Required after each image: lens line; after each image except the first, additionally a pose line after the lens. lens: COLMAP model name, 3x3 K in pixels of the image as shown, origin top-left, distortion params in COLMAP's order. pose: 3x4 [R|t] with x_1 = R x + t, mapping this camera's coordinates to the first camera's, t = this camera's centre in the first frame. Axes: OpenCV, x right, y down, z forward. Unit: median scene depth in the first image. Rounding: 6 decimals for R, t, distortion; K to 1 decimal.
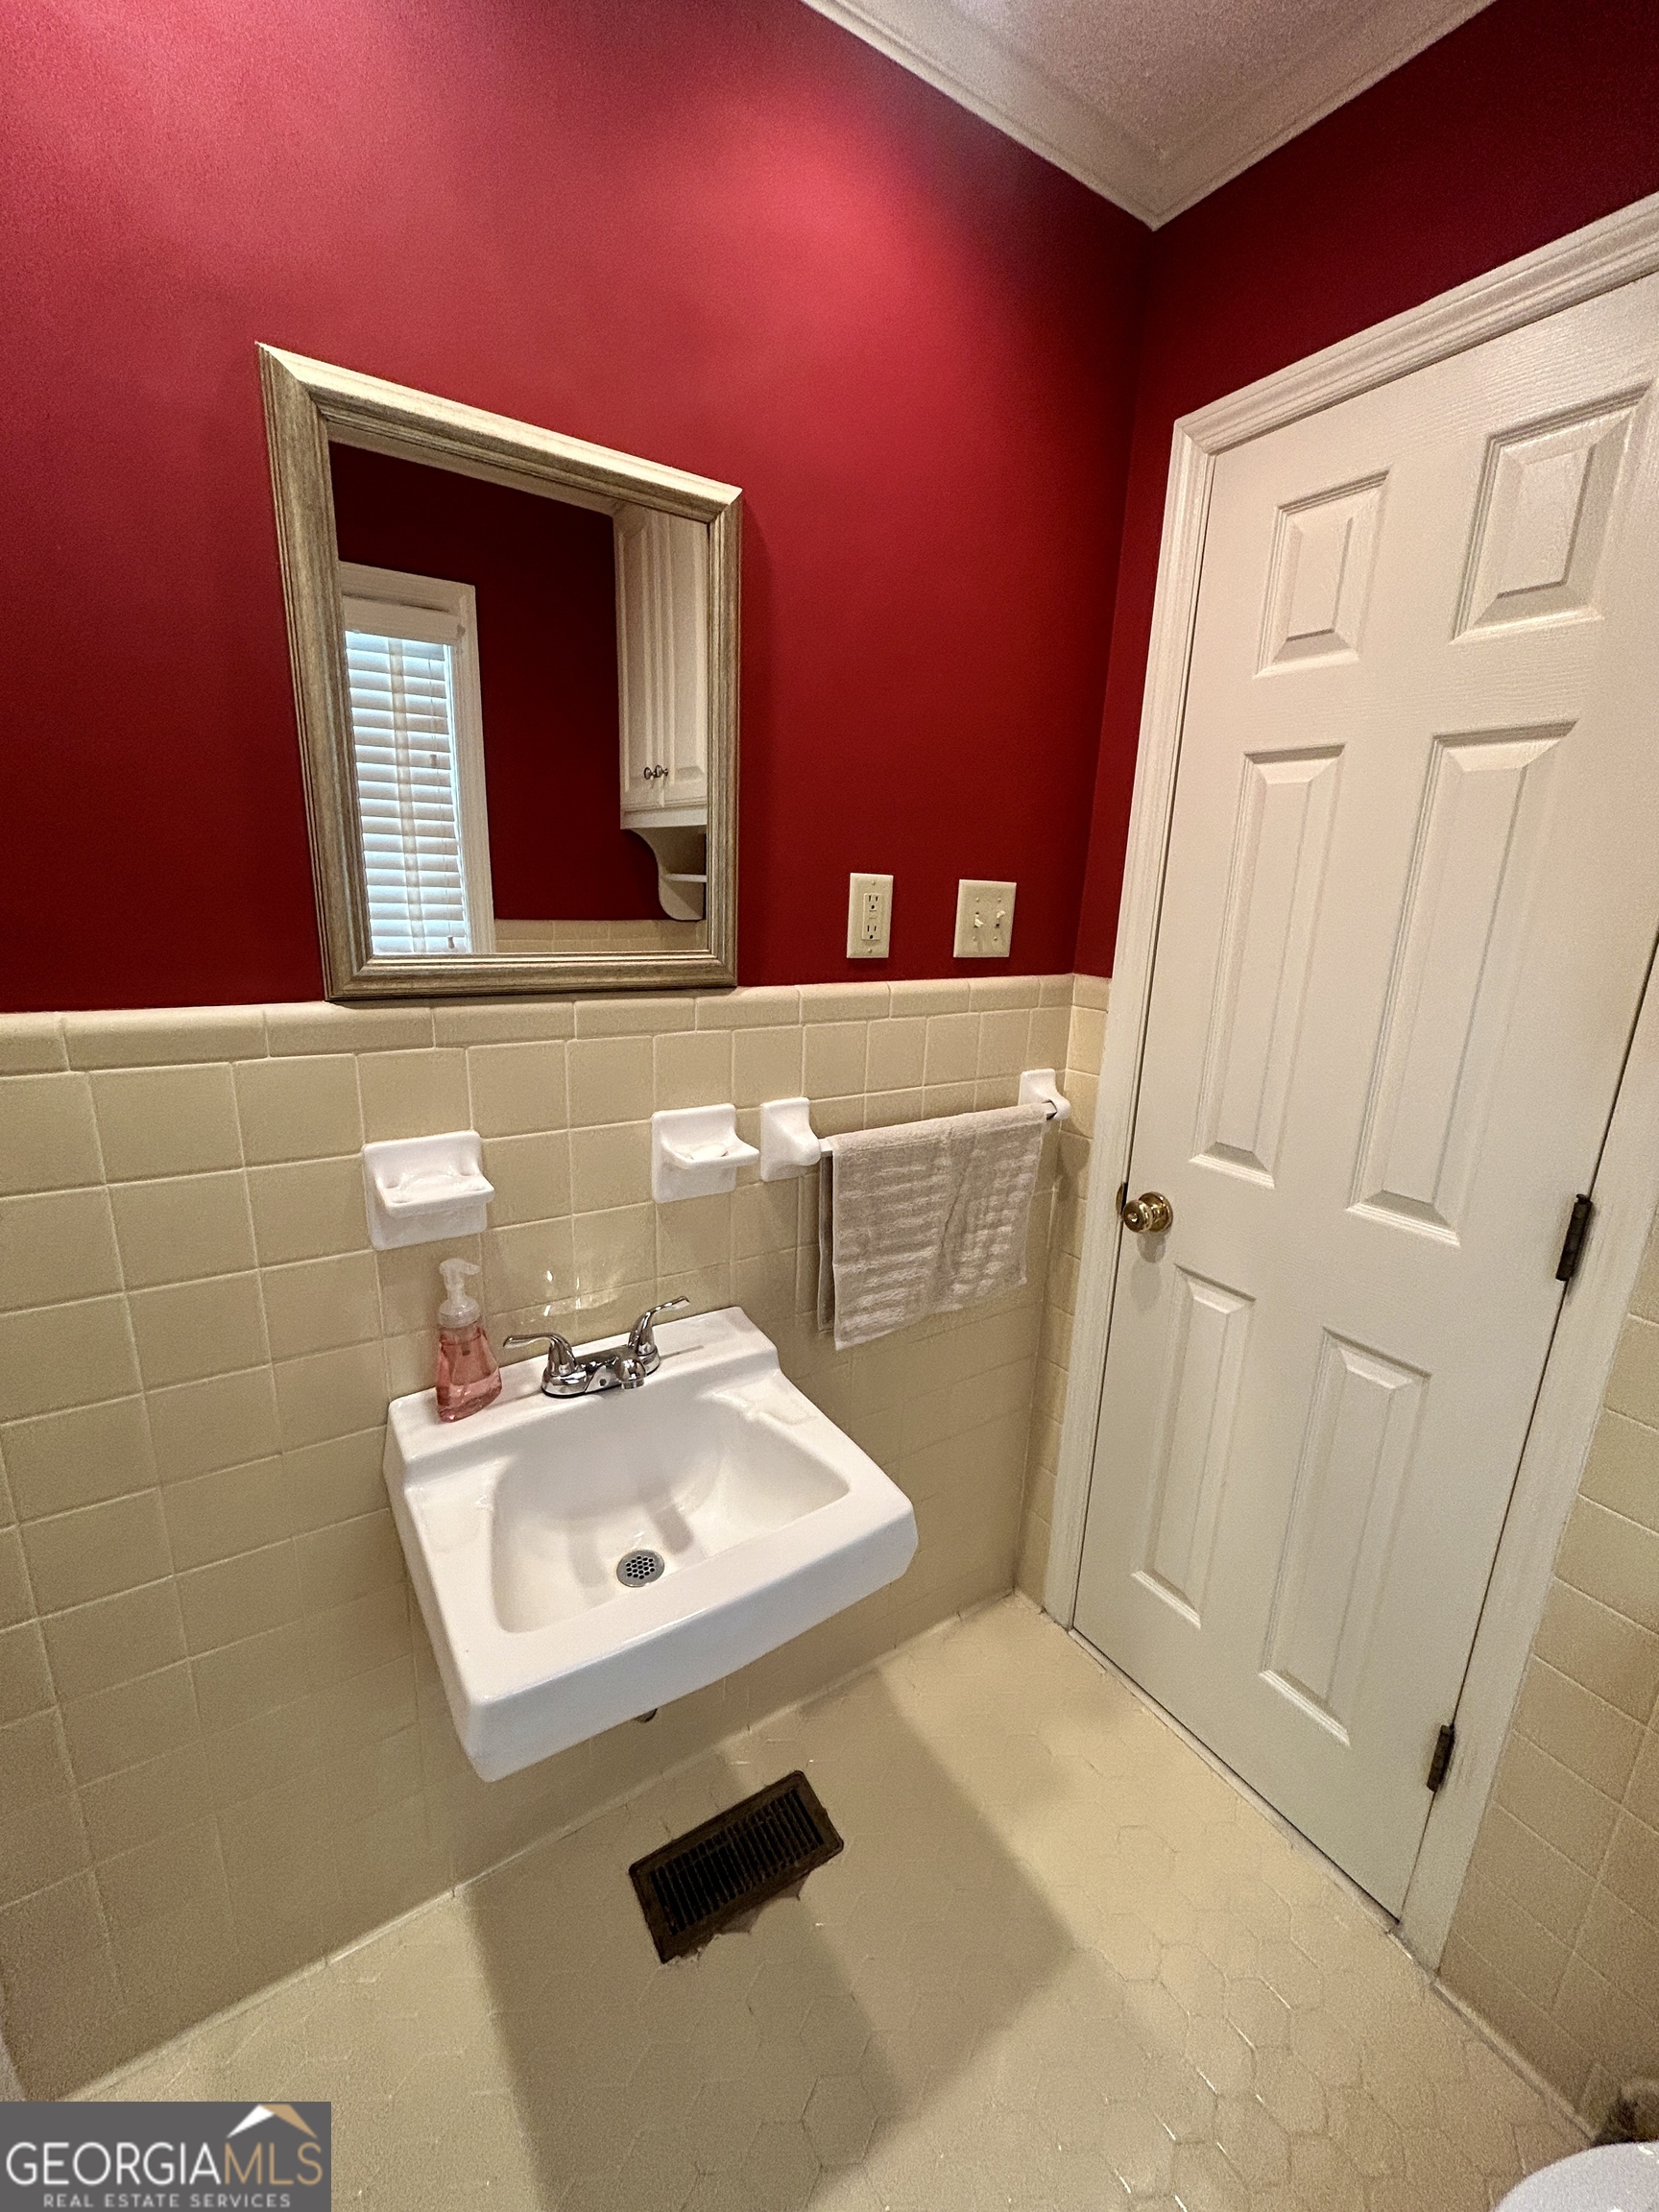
lens RADIAL K [[900.1, 0, 834.4], [0, 900.1, 1107.3], [0, 0, 1]] dist [0.000450, 0.001424]
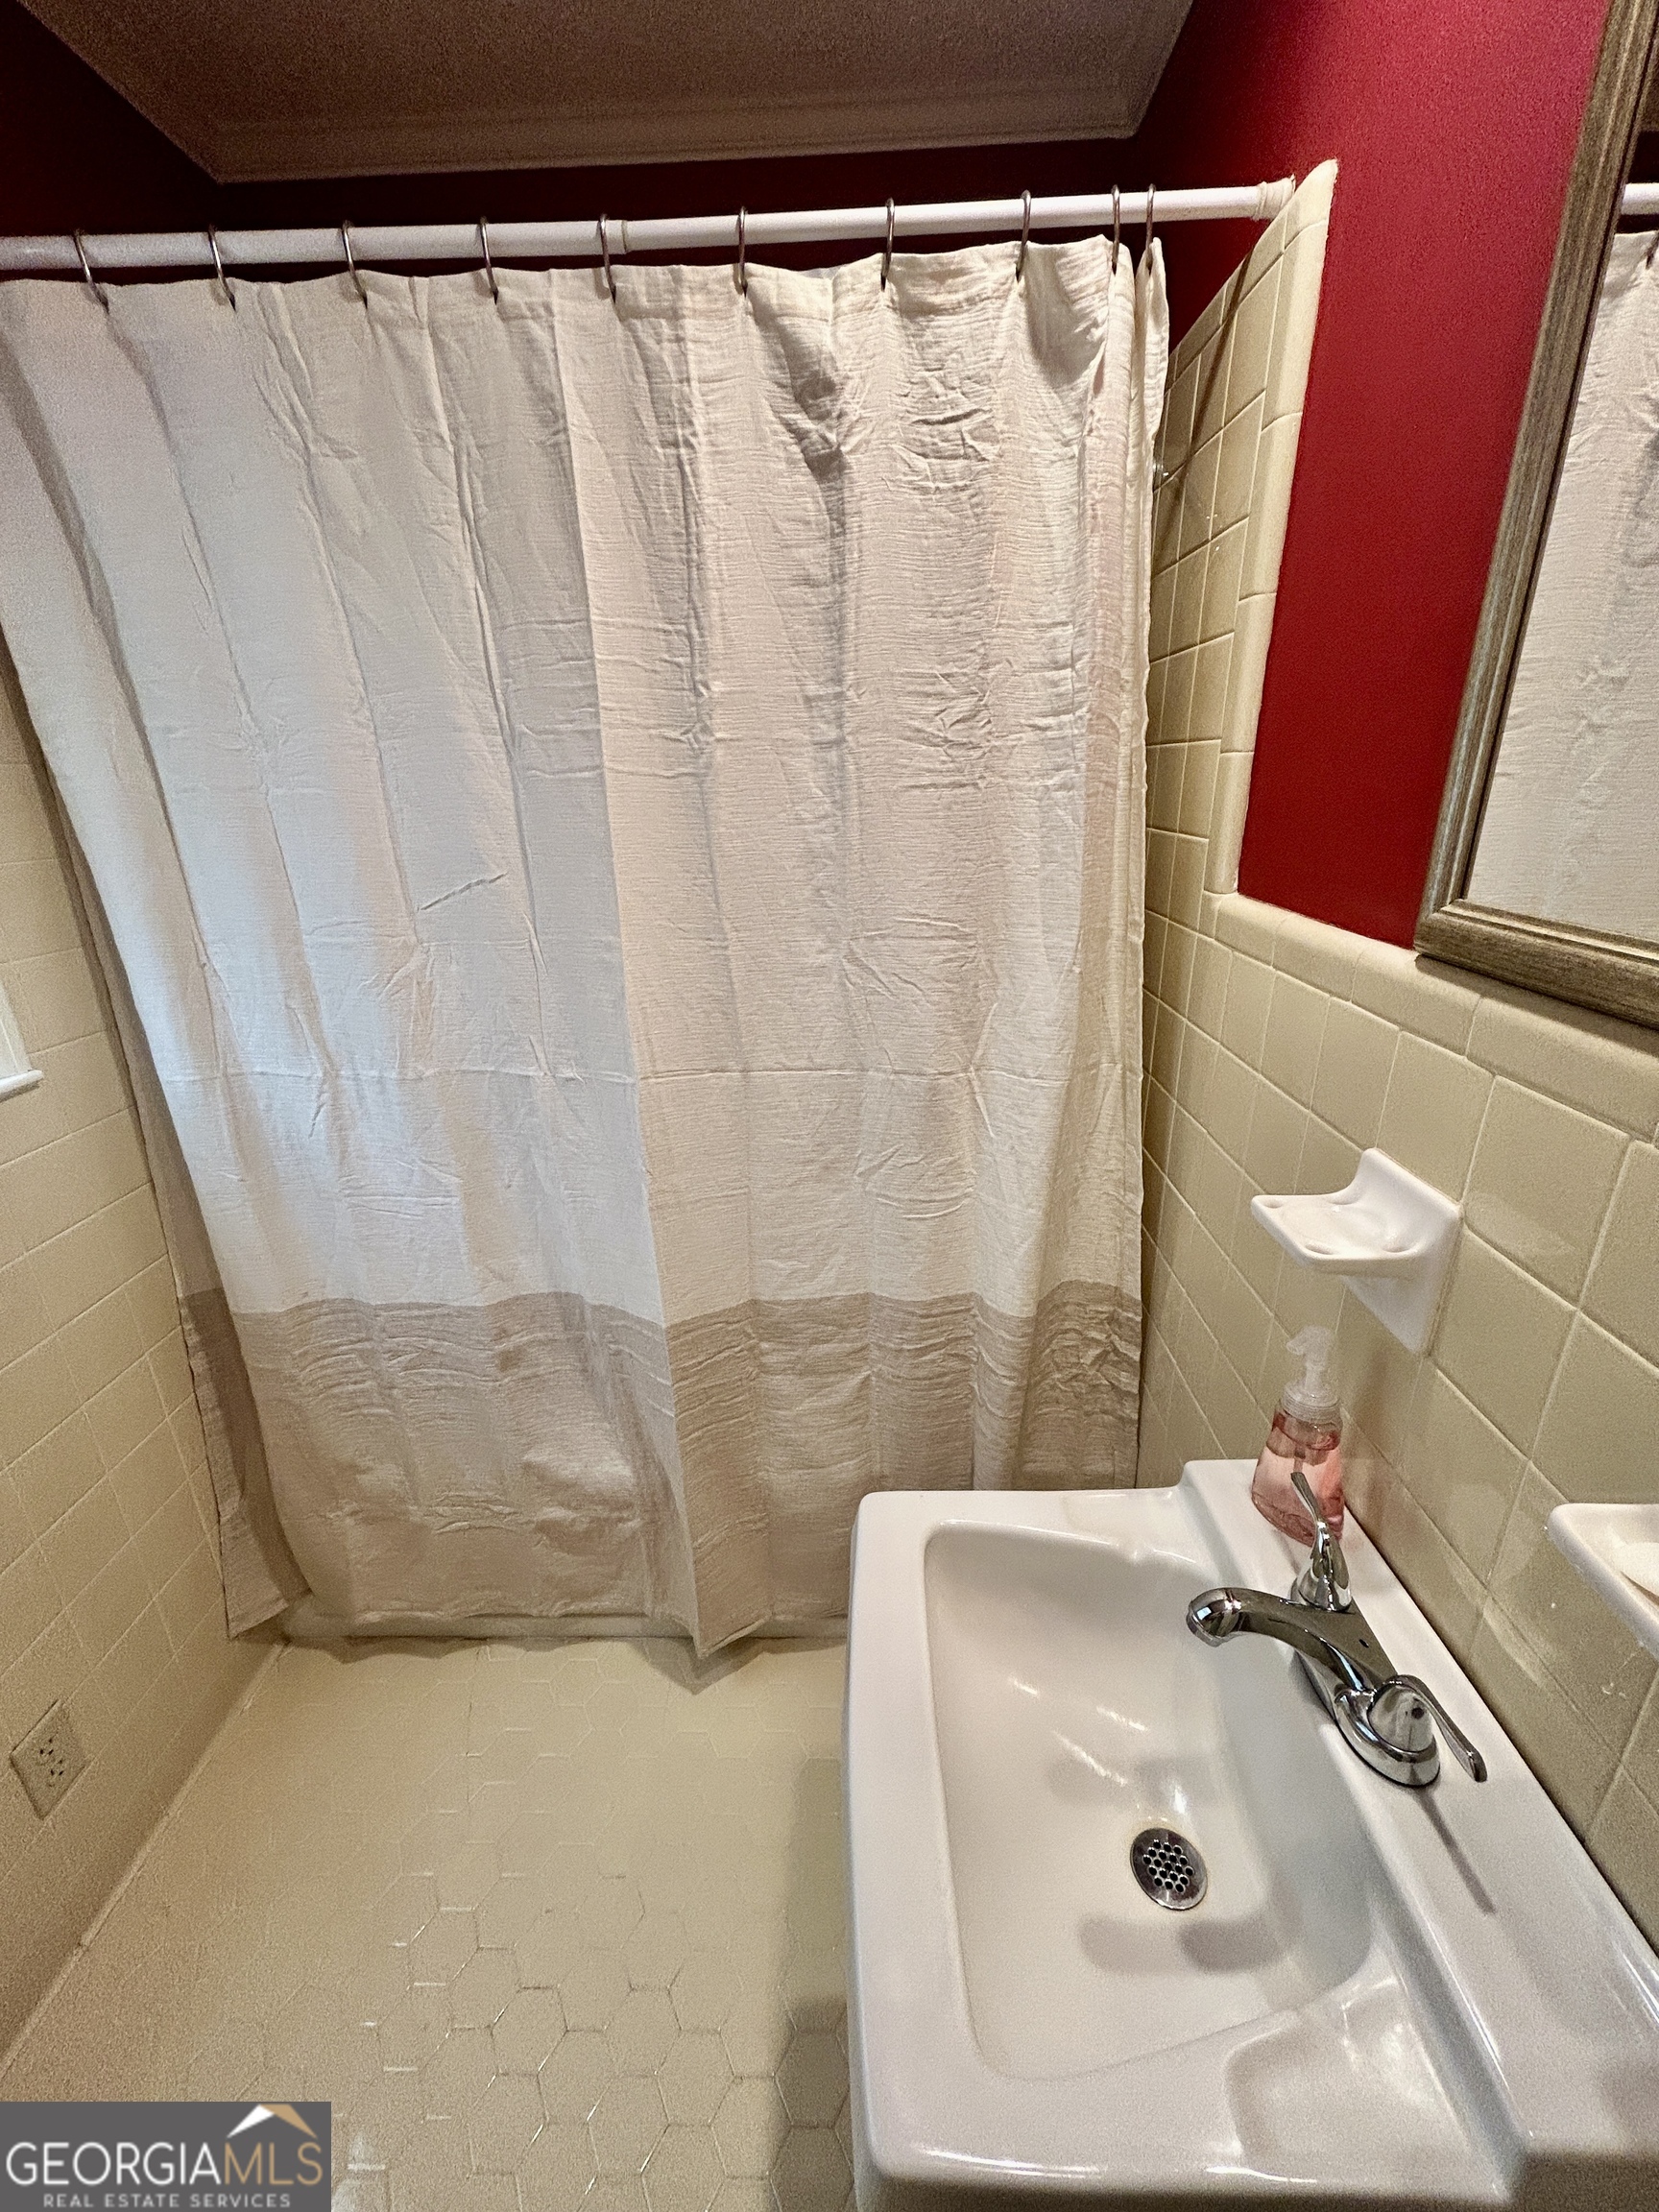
lens RADIAL K [[900.1, 0, 828.7], [0, 900.1, 1108.4], [0, 0, 1]] dist [0.000450, 0.001424]
pose [[-0.562887, 0.269251, -0.781449, 0.308348], [-0.203470, 0.871218, 0.446743, -0.228402], [0.801098, 0.410467, -0.435613, 0.944359]]
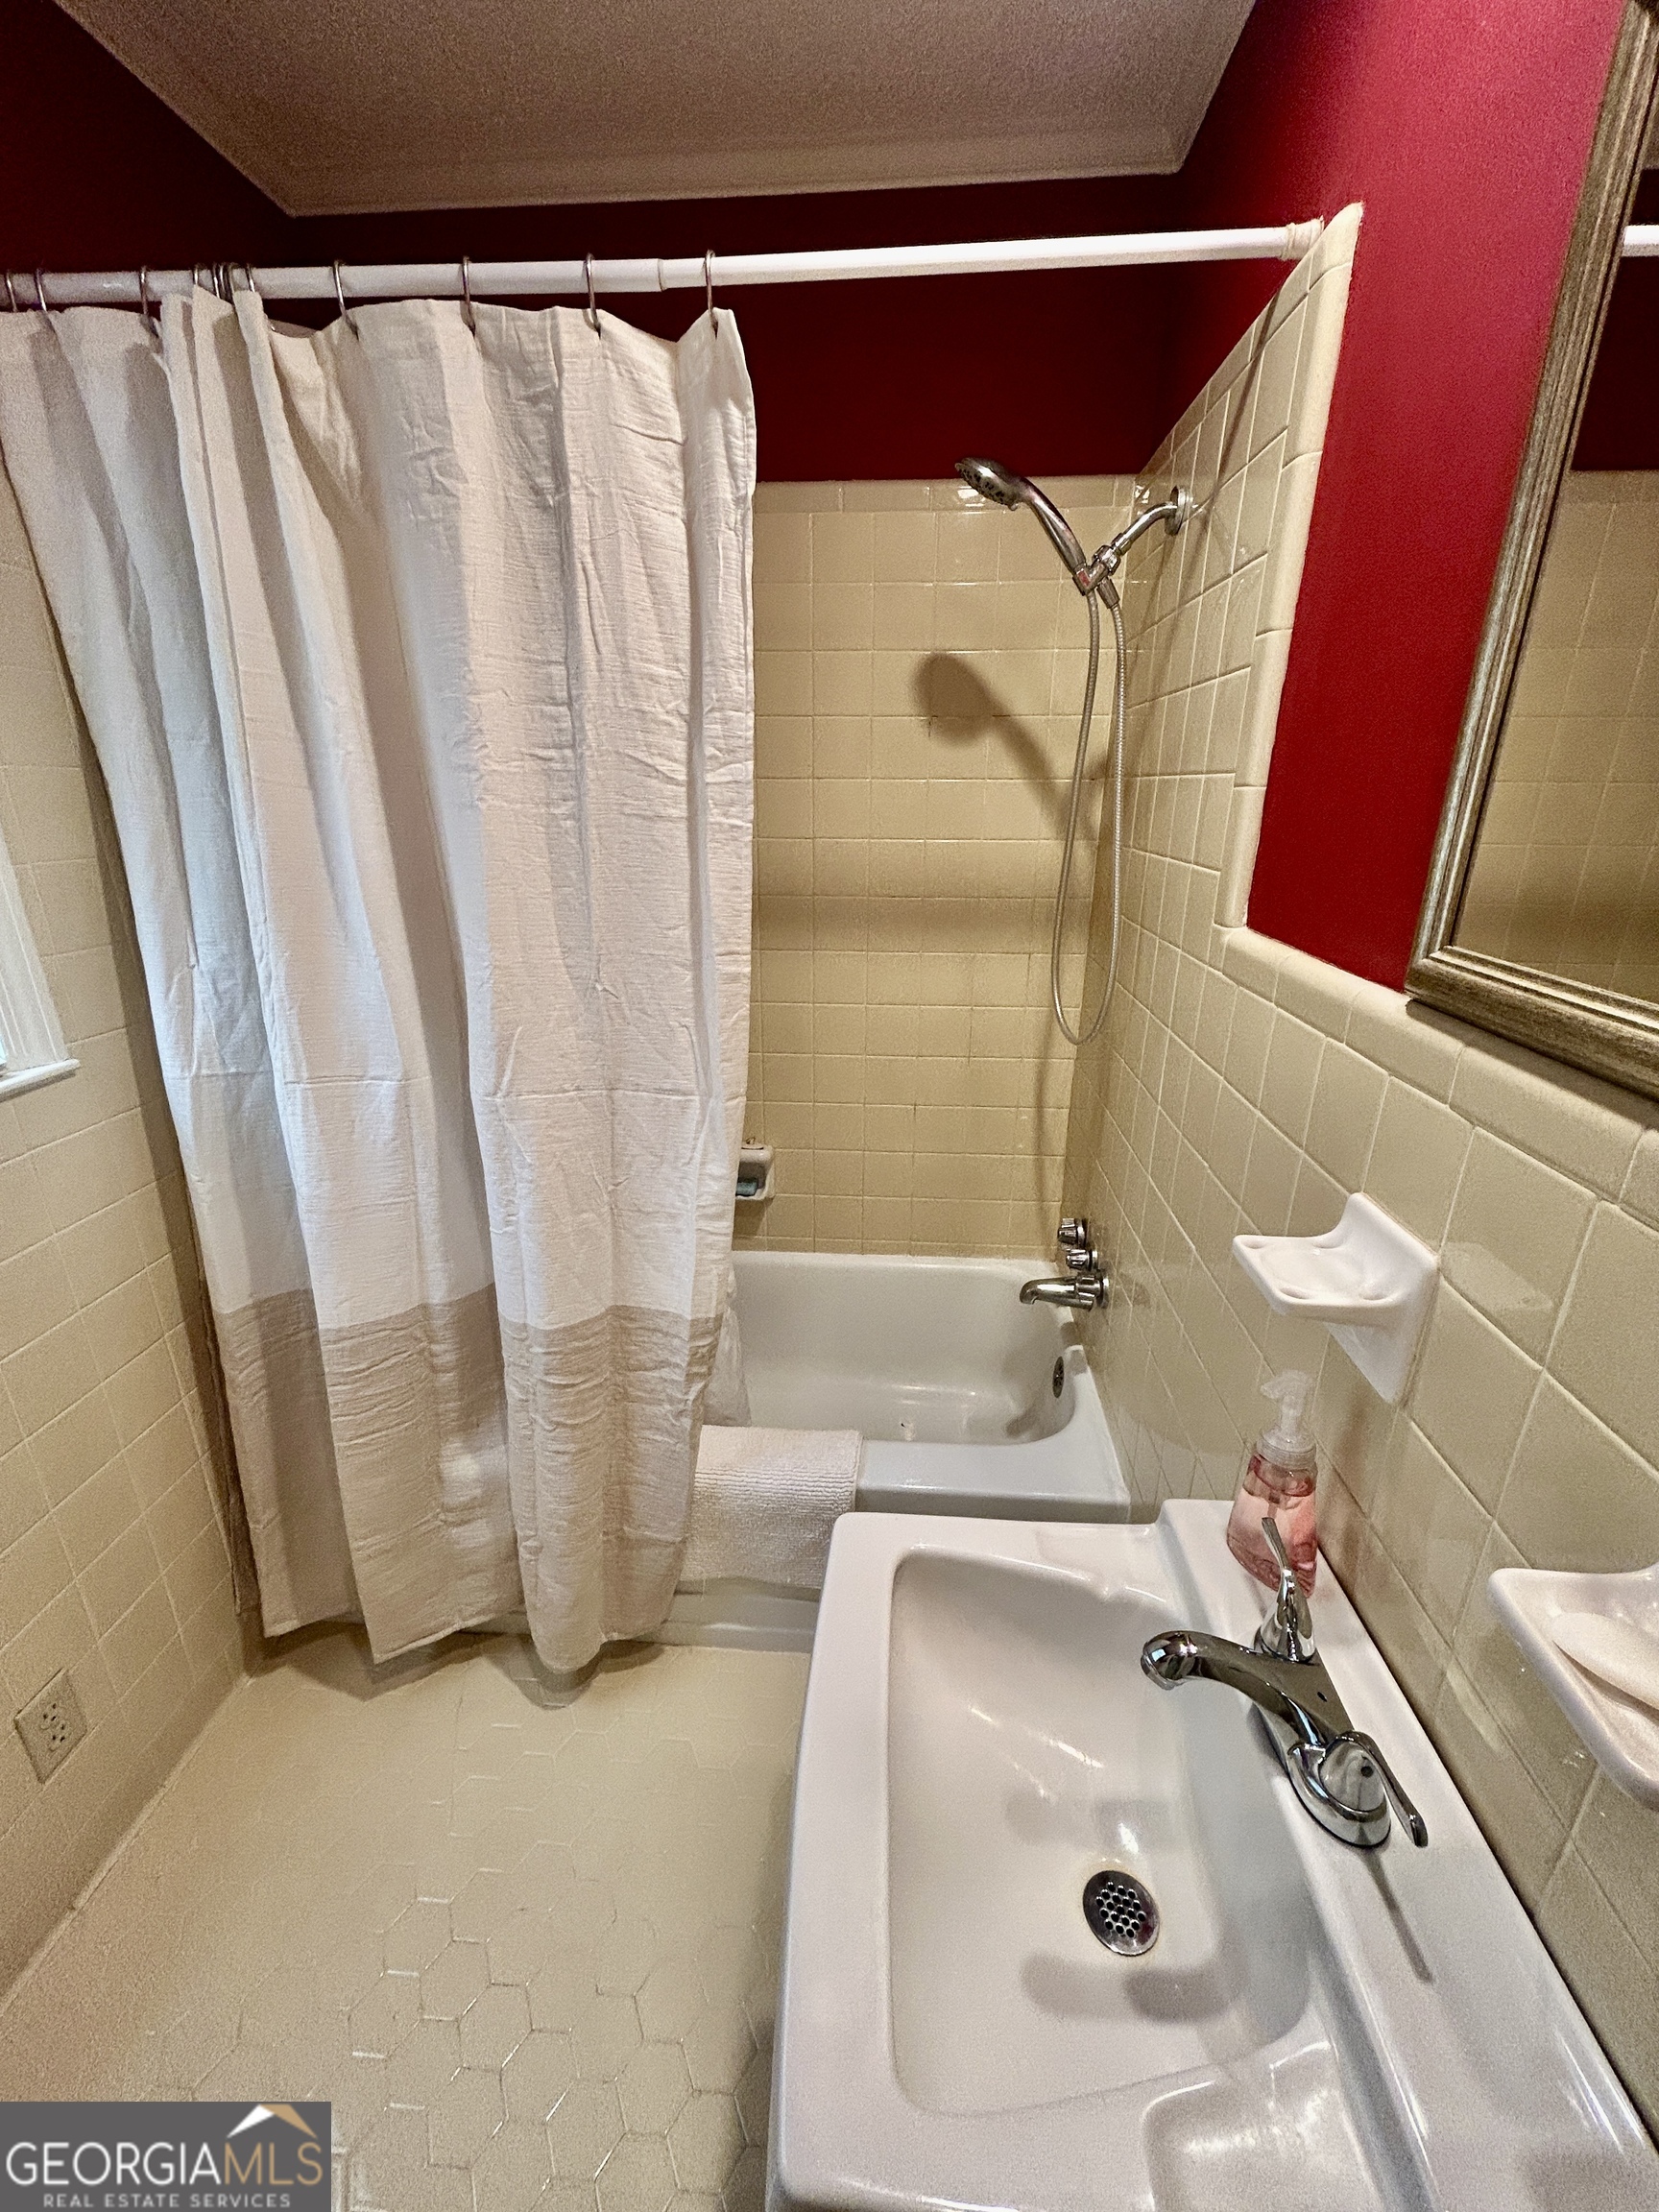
lens RADIAL K [[900.1, 0, 830.3], [0, 900.1, 1107.9], [0, 0, 1]] dist [0.000450, 0.001424]
pose [[-0.602807, 0.236484, -0.762036, 0.287711], [-0.221147, 0.868130, 0.444347, -0.249978], [0.766628, 0.436377, -0.471017, 0.978808]]
